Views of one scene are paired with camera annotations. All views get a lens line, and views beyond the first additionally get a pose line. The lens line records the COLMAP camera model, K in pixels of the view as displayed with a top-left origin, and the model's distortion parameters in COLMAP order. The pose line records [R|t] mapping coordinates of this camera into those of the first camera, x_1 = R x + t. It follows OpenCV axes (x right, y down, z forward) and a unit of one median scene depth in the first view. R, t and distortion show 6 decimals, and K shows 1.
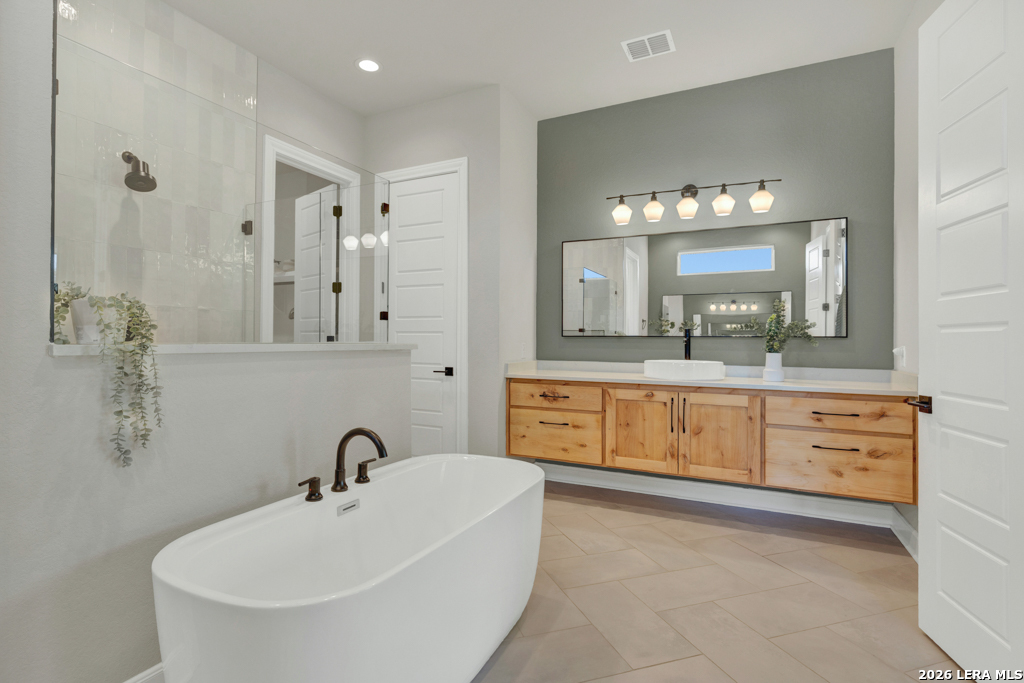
lens RADIAL K [[497.8, 0, 506.2], [0, 497.8, 333.5], [0, 0, 1]] dist [-0.000134, 0.000093]
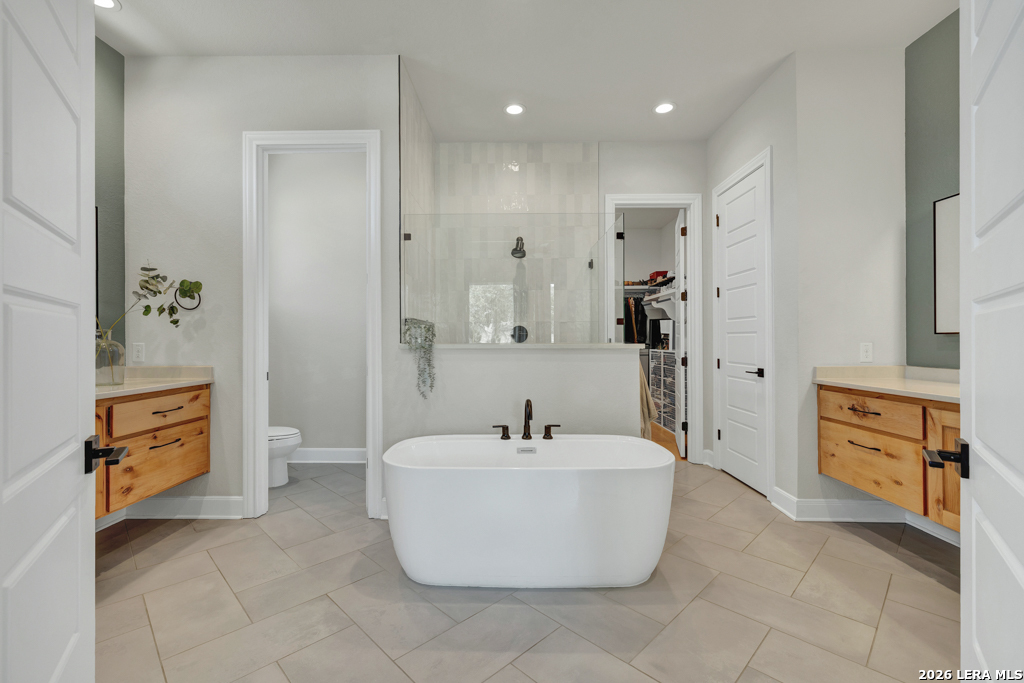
lens RADIAL K [[442.1, 0, 505.6], [0, 442.1, 336.0], [0, 0, 1]] dist [0.003164, 0.000740]
pose [[0.436550, -0.015754, -0.899542, 0.485056], [0.016575, 0.999818, -0.009466, 0.005264], [0.899527, -0.010778, 0.436731, 0.192908]]
